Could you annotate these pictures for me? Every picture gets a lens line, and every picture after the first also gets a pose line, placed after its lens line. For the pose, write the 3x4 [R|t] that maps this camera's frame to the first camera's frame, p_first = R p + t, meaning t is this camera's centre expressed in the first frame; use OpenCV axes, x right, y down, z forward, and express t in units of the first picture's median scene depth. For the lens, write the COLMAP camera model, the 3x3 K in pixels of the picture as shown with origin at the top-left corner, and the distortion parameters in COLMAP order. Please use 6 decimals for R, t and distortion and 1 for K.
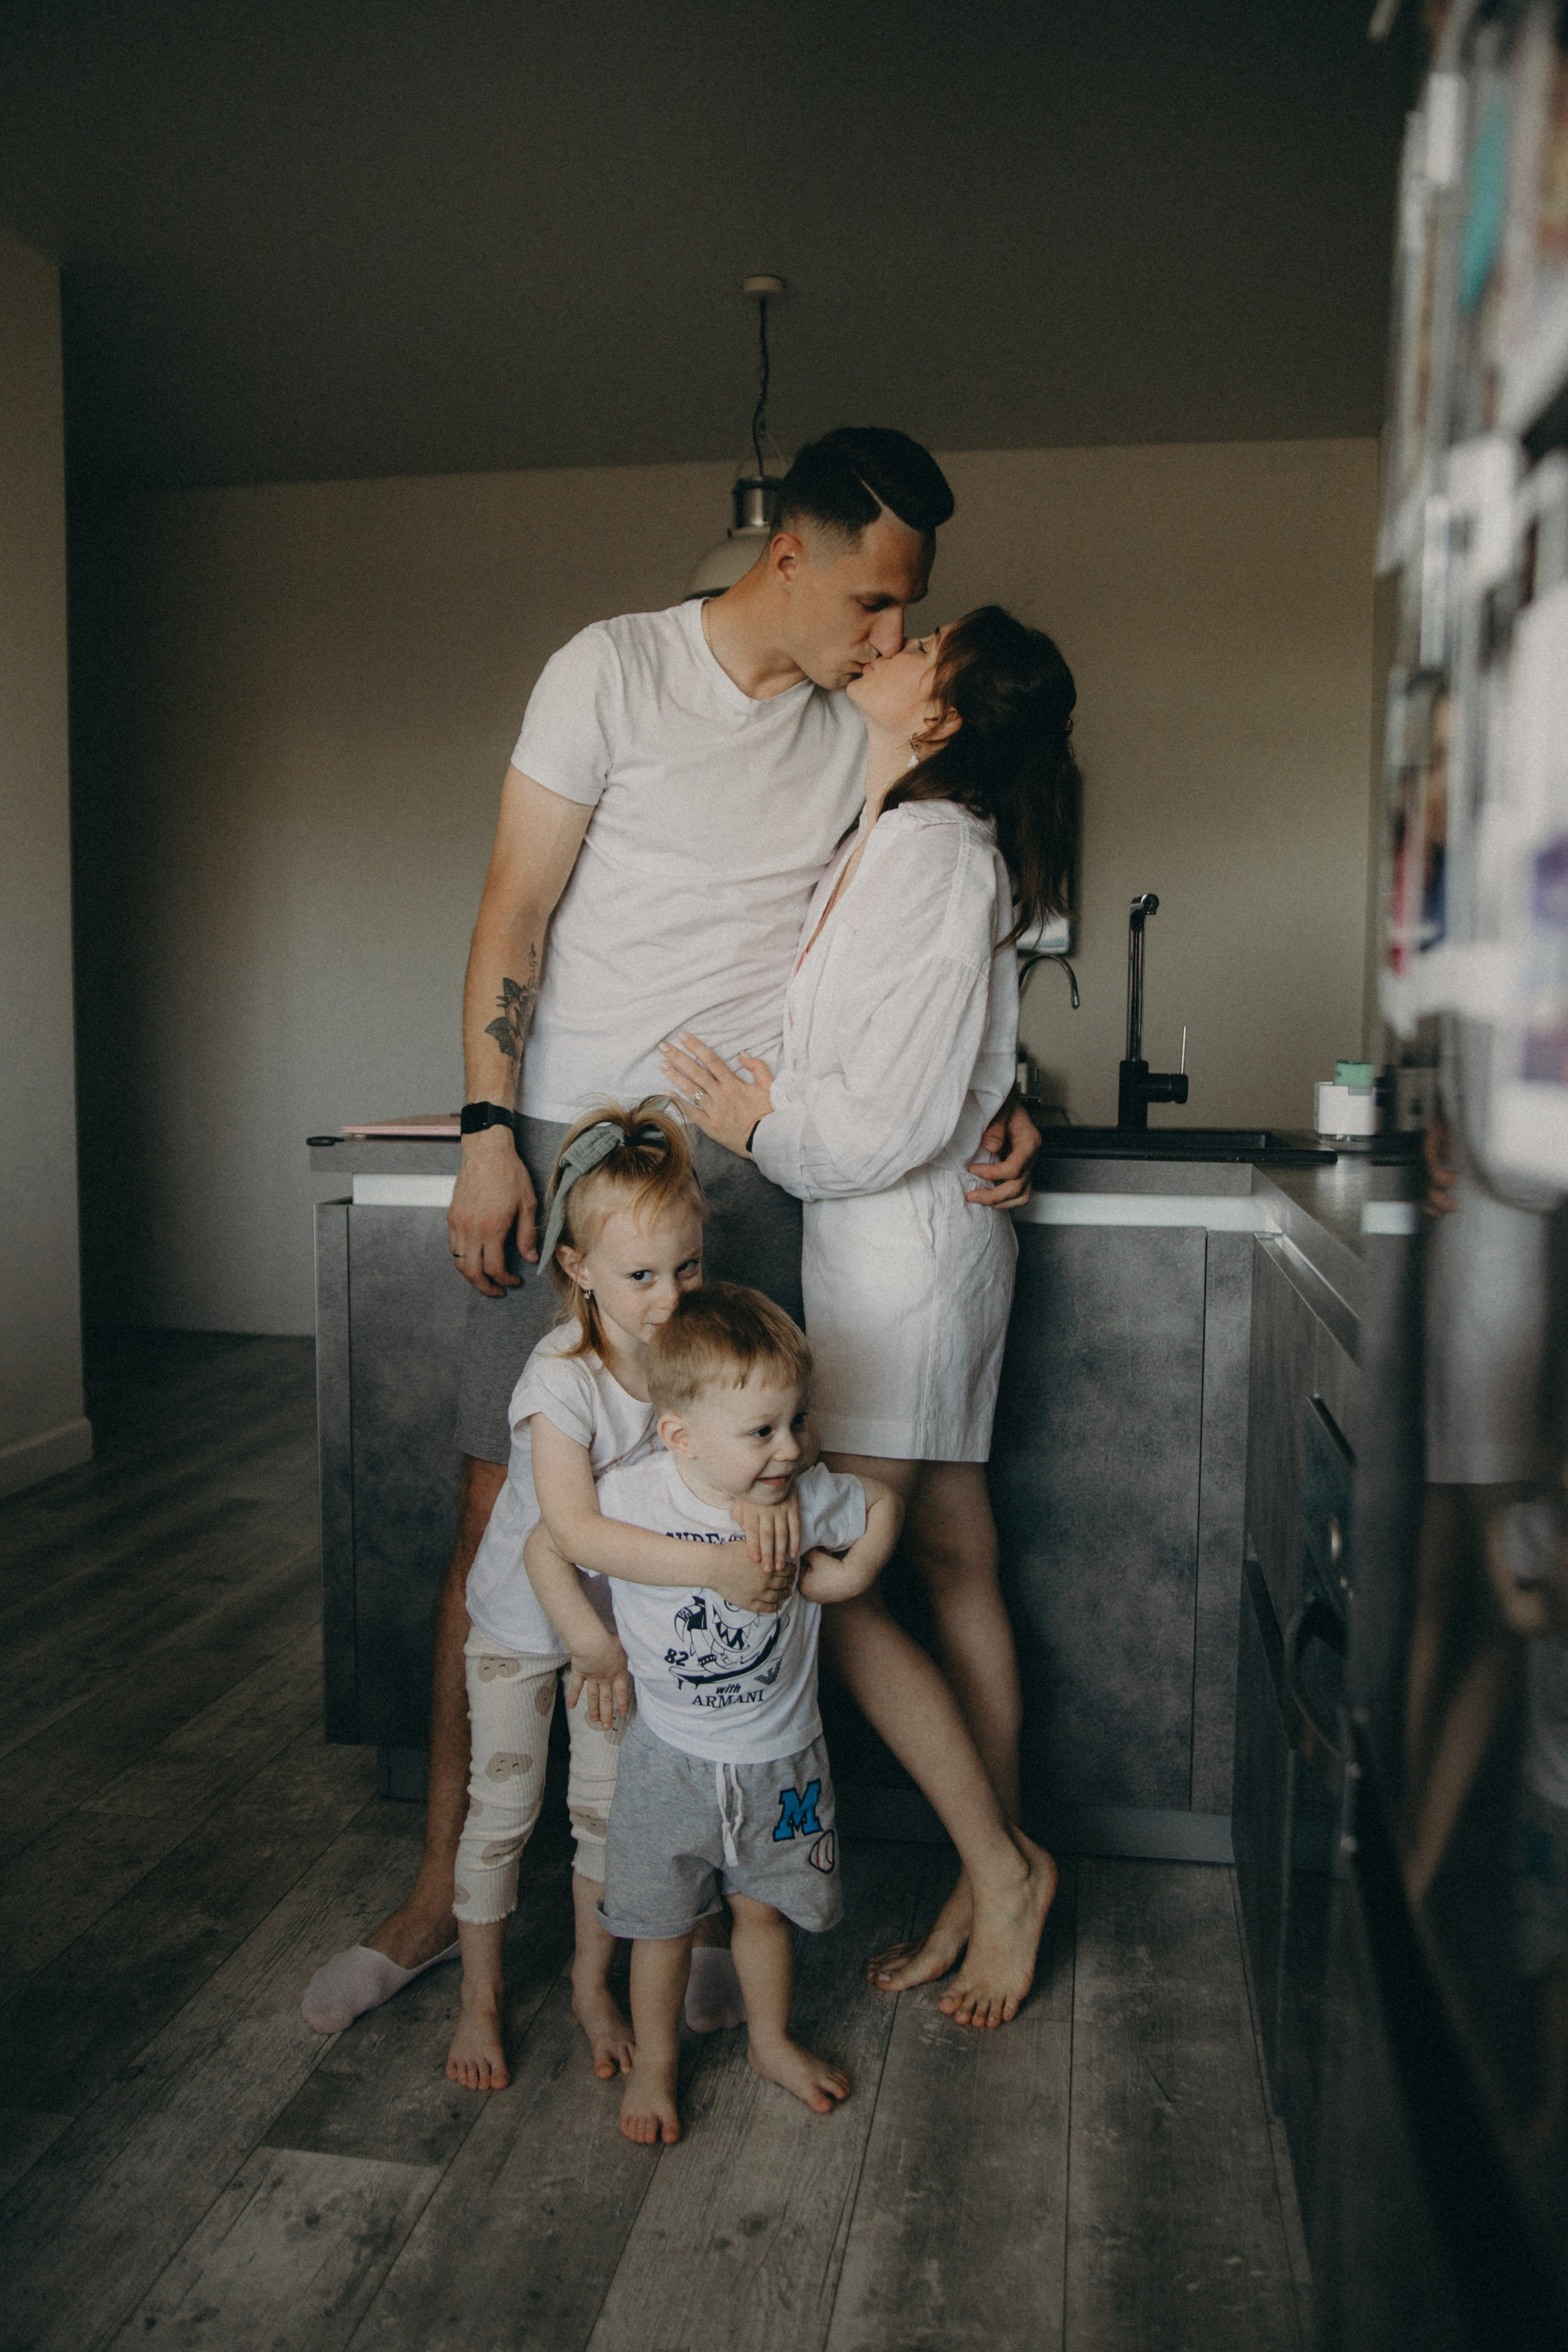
lens RADIAL K [[1891.4, 0, 784.0], [0, 1891.4, 1176.0], [0, 0, 1]] dist [-0.111454, 0.091945]
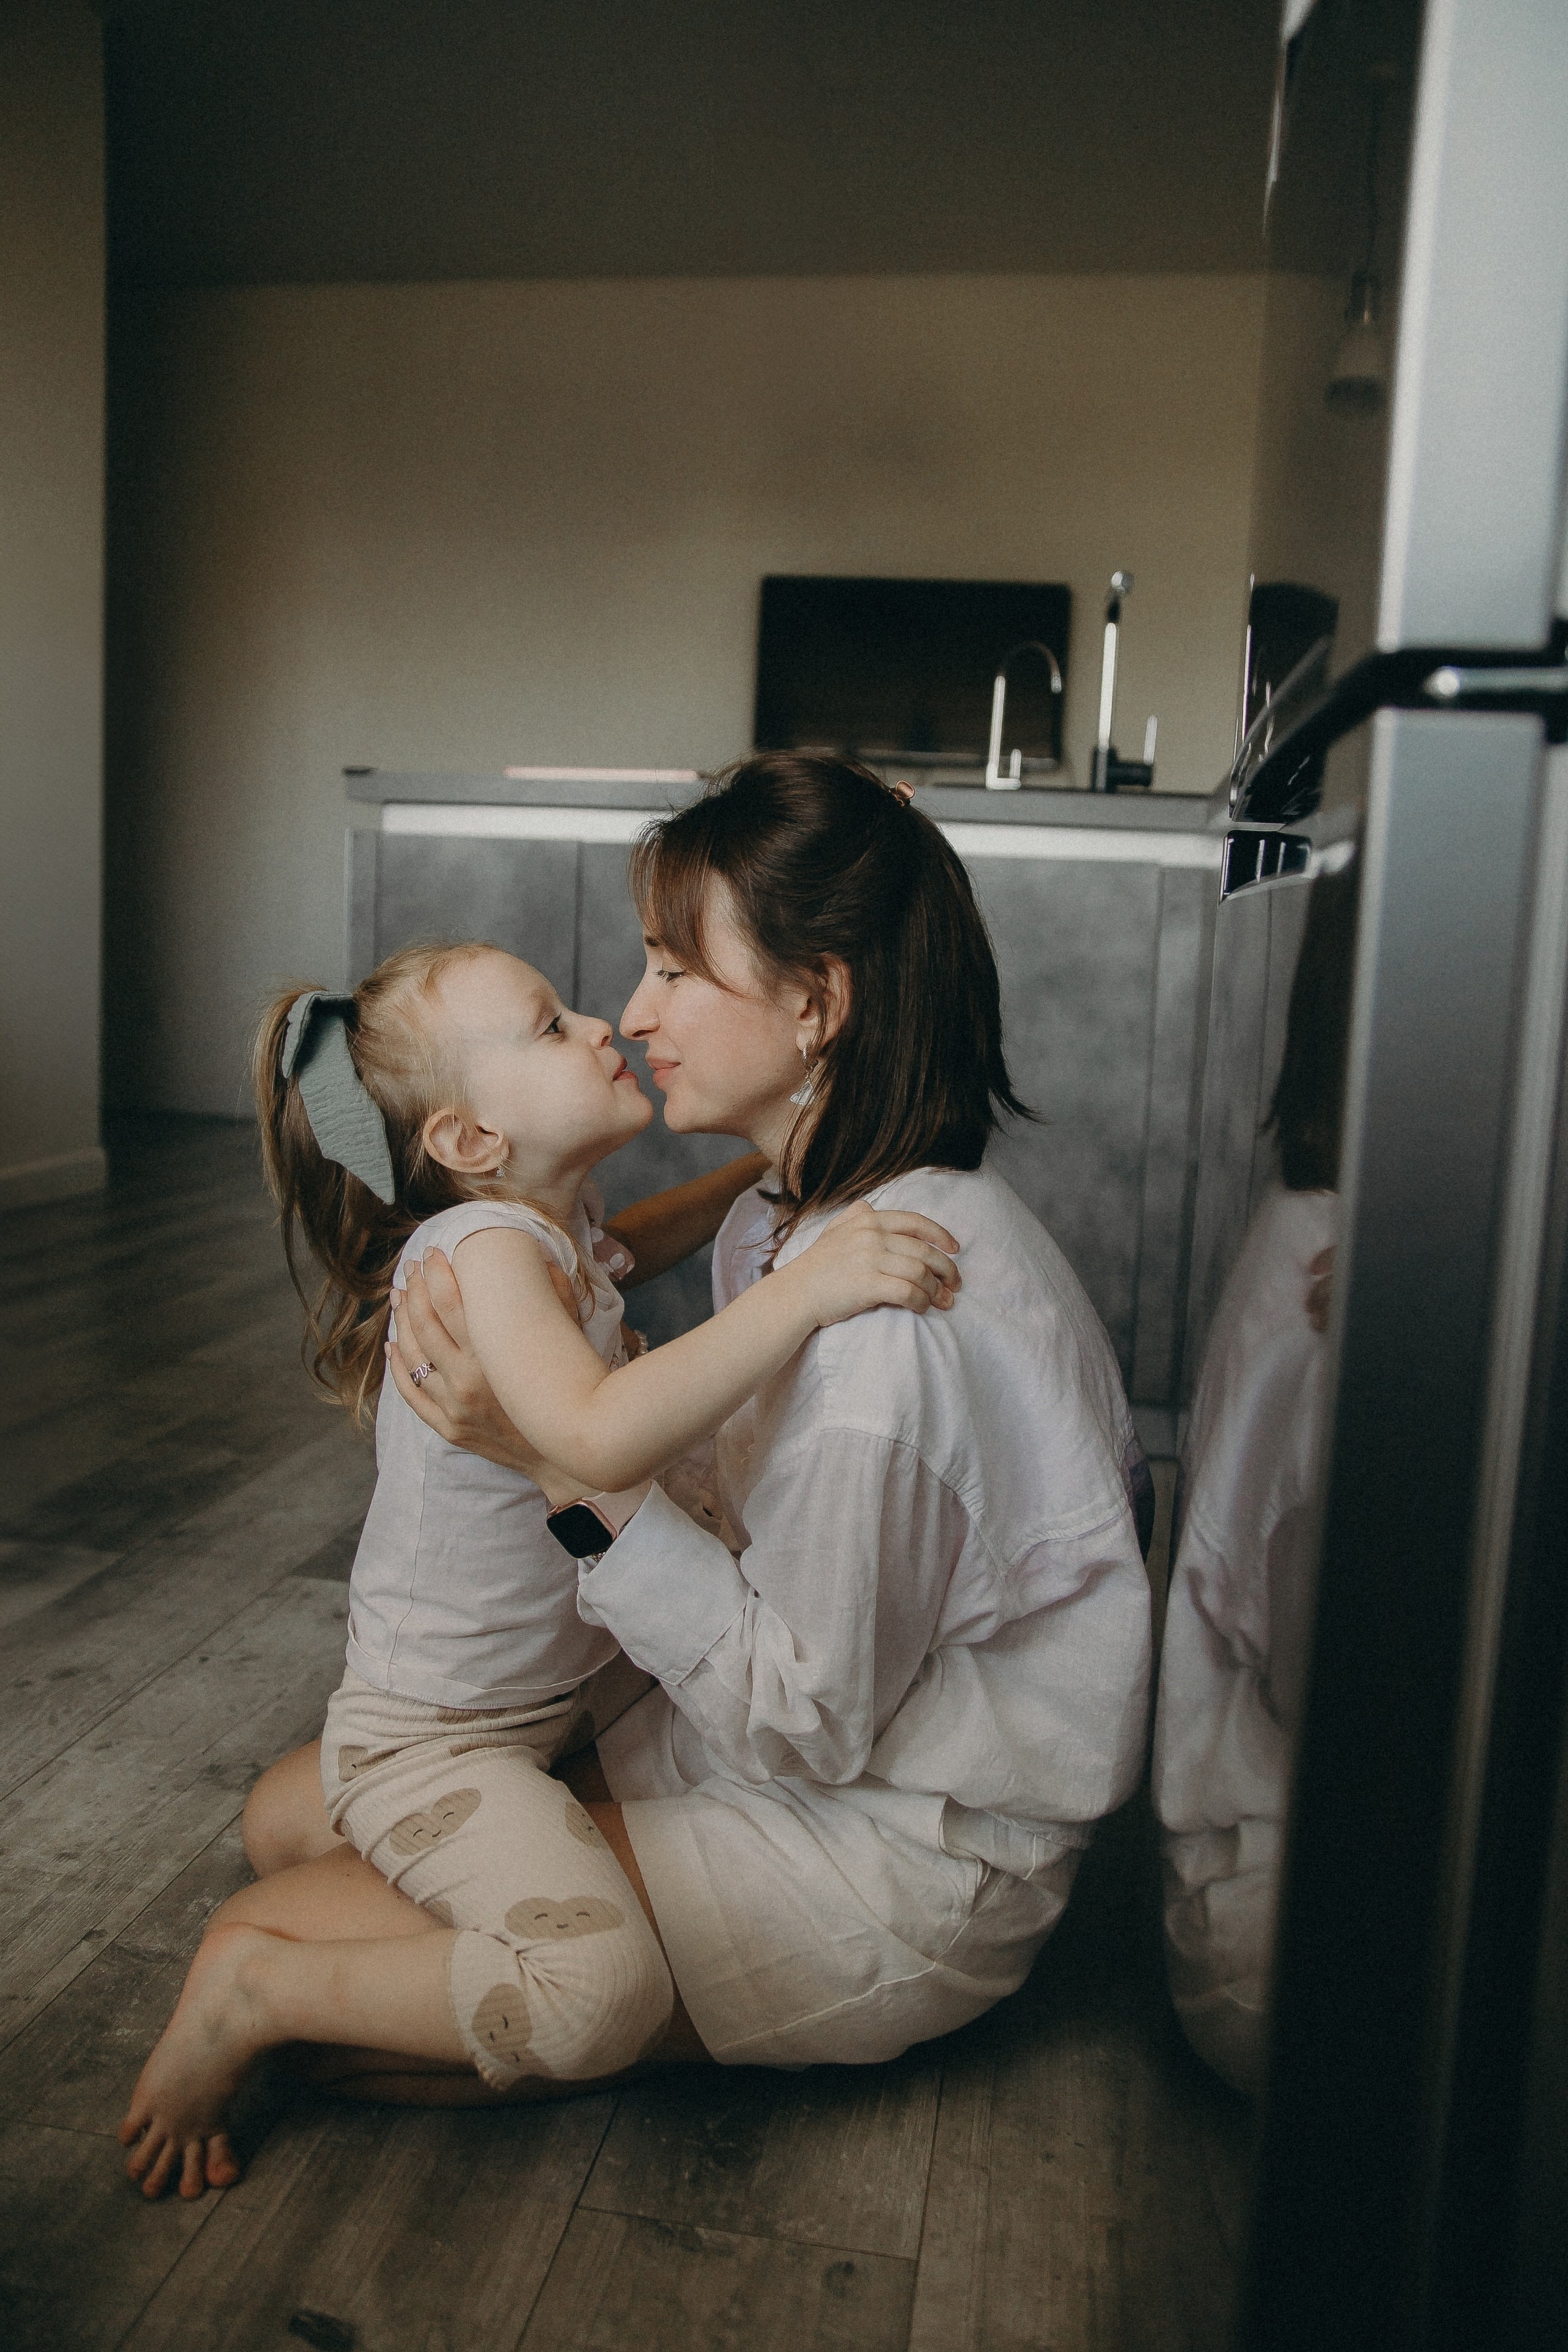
lens RADIAL K [[1891.4, 0, 784.0], [0, 1891.4, 1176.0], [0, 0, 1]] dist [-0.111454, 0.091945]
pose [[0.999432, 0.031804, 0.011112, -0.002918], [-0.032257, 0.998545, 0.043225, 0.170447], [-0.009722, -0.043559, 0.999004, -0.103847]]
